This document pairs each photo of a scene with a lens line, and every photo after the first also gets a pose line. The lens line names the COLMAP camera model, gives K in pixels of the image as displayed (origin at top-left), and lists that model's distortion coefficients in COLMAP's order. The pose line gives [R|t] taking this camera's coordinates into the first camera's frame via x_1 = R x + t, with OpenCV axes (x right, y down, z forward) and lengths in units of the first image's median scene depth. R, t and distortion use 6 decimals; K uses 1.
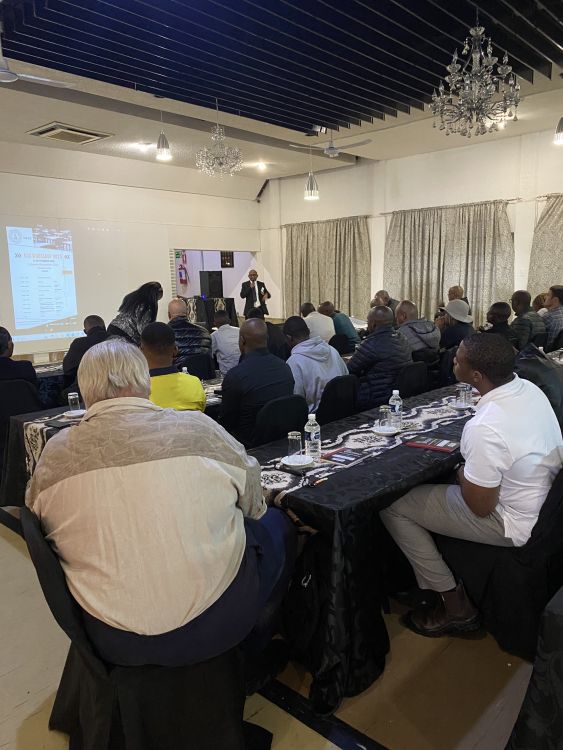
lens RADIAL K [[570.4, 0, 281.7], [0, 570.4, 381.4], [0, 0, 1]] dist [0.038124, -0.038578]
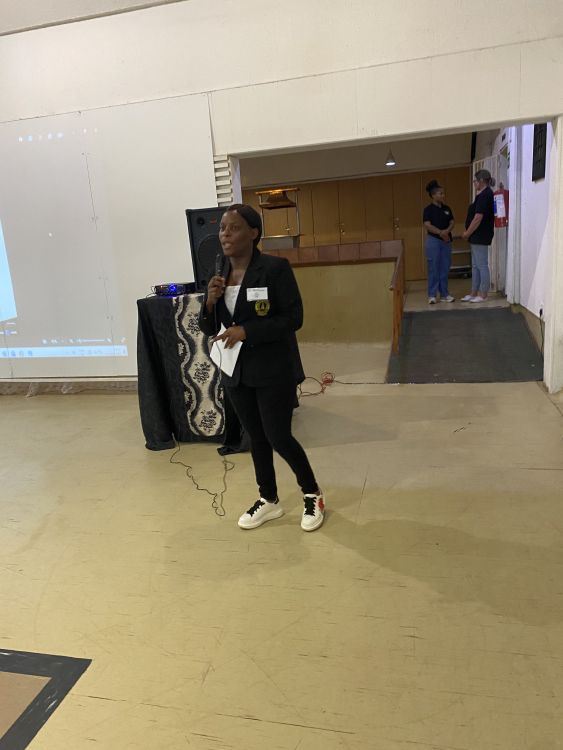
lens RADIAL K [[570.4, 0, 278.6], [0, 570.4, 375.6], [0, 0, 1]] dist [0.038124, -0.038578]
pose [[0.488530, 0.186602, -0.852360, 0.202424], [-0.090830, 0.982433, 0.163019, -0.160594], [0.867807, -0.002219, 0.496897, 0.895250]]
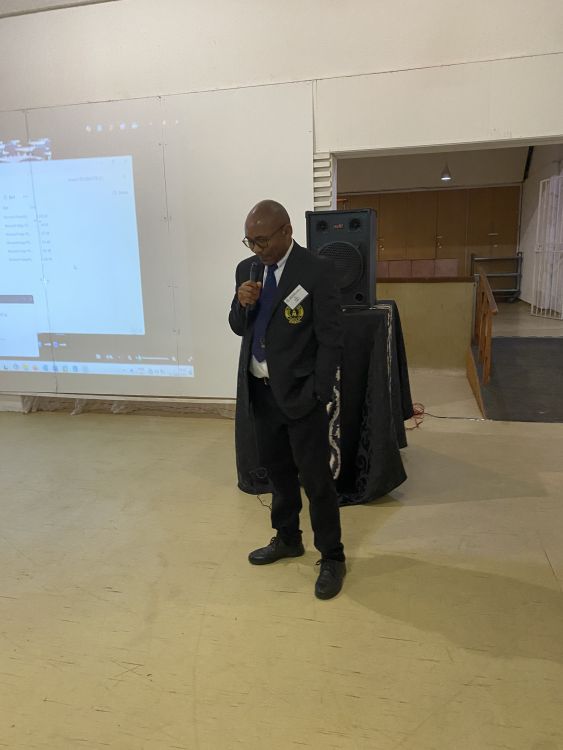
lens RADIAL K [[570.4, 0, 276.7], [0, 570.4, 379.1], [0, 0, 1]] dist [0.038124, -0.038578]
pose [[0.490734, 0.194671, -0.849284, 0.120346], [-0.136910, 0.979841, 0.145488, -0.154242], [0.860486, 0.044880, 0.507494, 0.862466]]
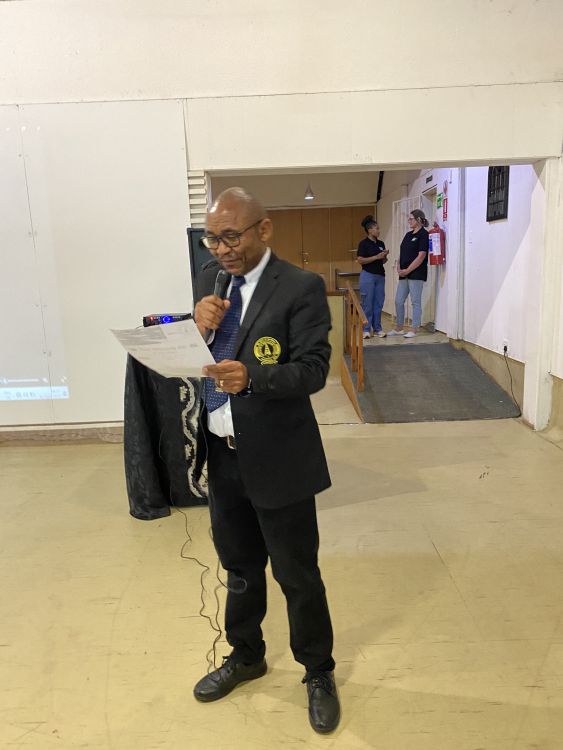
lens RADIAL K [[570.4, 0, 286.0], [0, 570.4, 373.1], [0, 0, 1]] dist [0.038124, -0.038578]
pose [[0.686699, 0.133217, -0.714631, 0.115445], [-0.107855, 0.990856, 0.081070, -0.153598], [0.718896, 0.021405, 0.694788, 0.855182]]
